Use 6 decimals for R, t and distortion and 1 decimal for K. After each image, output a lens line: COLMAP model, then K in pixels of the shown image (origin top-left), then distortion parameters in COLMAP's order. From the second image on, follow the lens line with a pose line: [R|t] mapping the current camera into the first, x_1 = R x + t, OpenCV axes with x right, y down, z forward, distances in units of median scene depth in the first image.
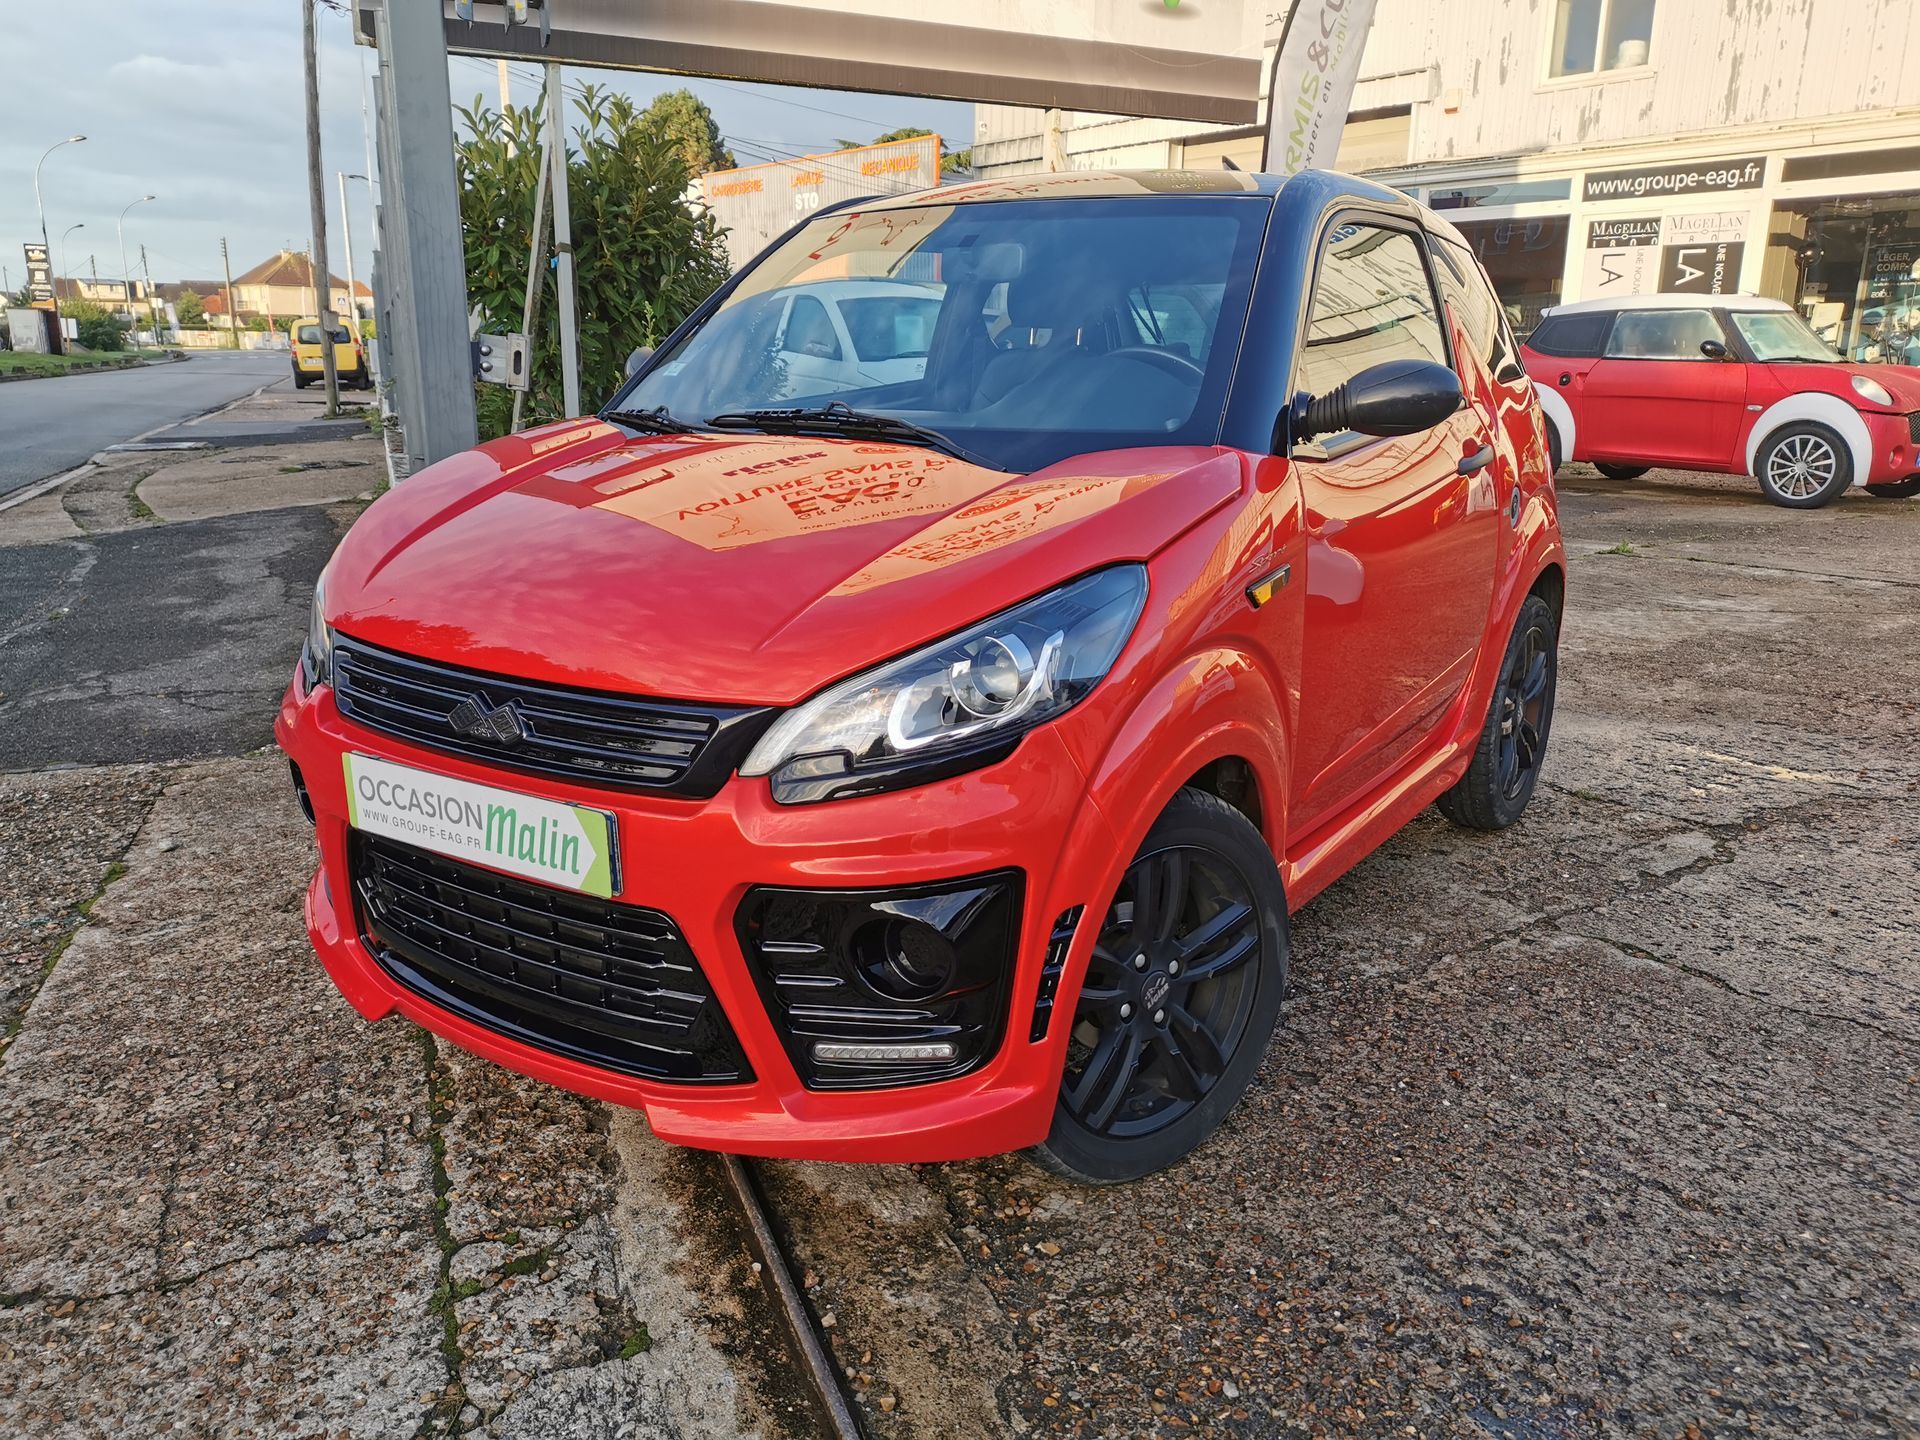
lens RADIAL K [[1467.1, 0, 952.0], [0, 1467.1, 717.9], [0, 0, 1]] dist [0.037589, -0.014586]
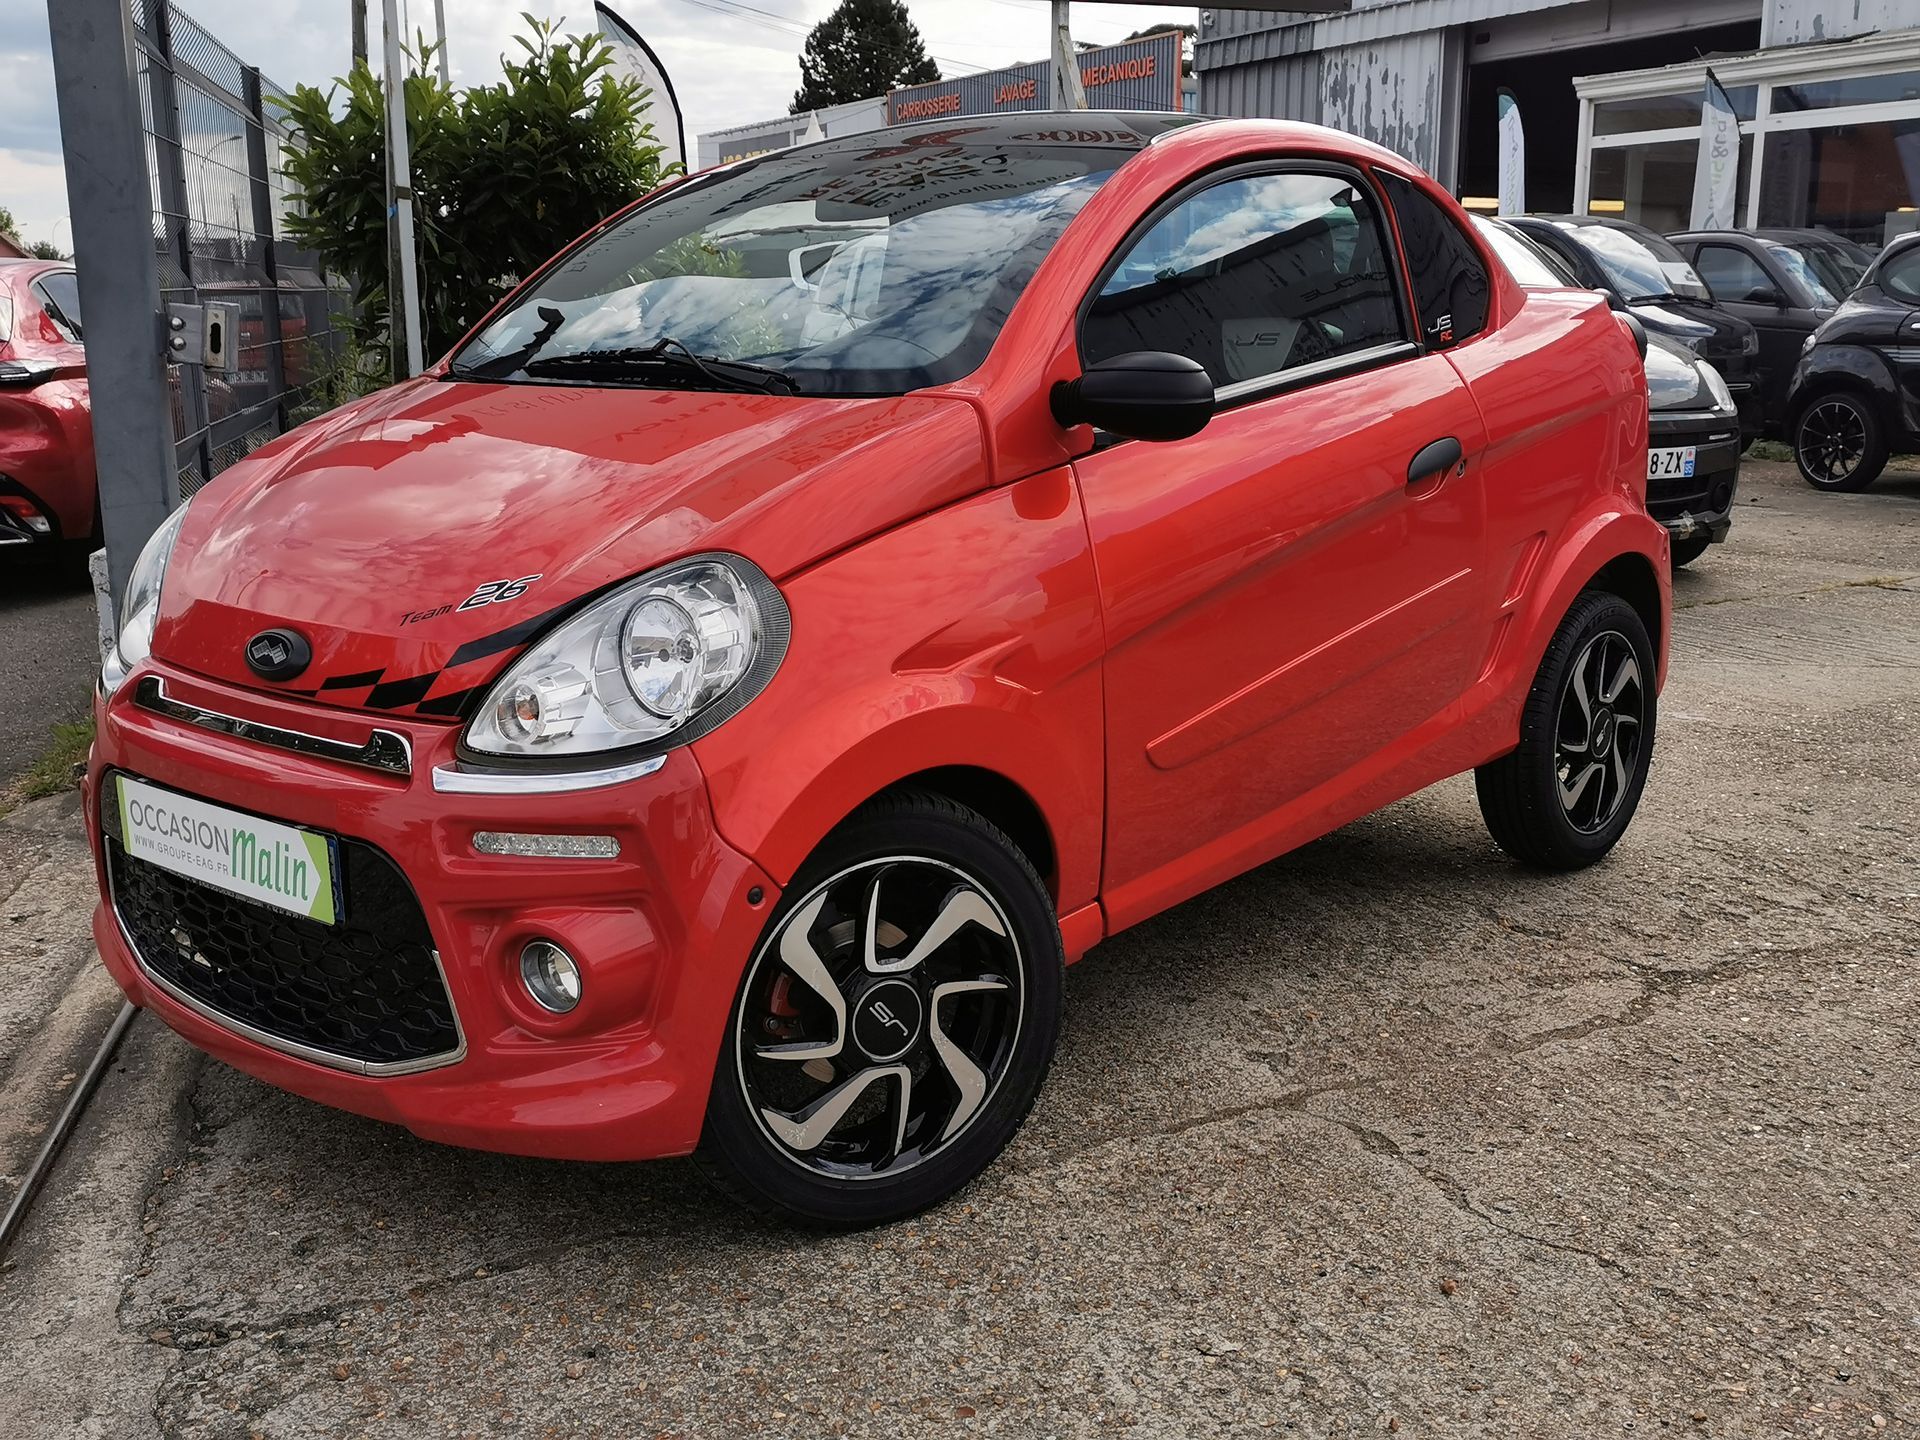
lens RADIAL K [[1930.8, 0, 979.9], [0, 1930.8, 717.2], [0, 0, 1]] dist [0.078302, -0.103604]
pose [[0.991391, 0.015766, -0.129984, 0.374902], [-0.020747, 0.999098, -0.037058, -0.009970], [0.129282, 0.039435, 0.990823, 0.029364]]
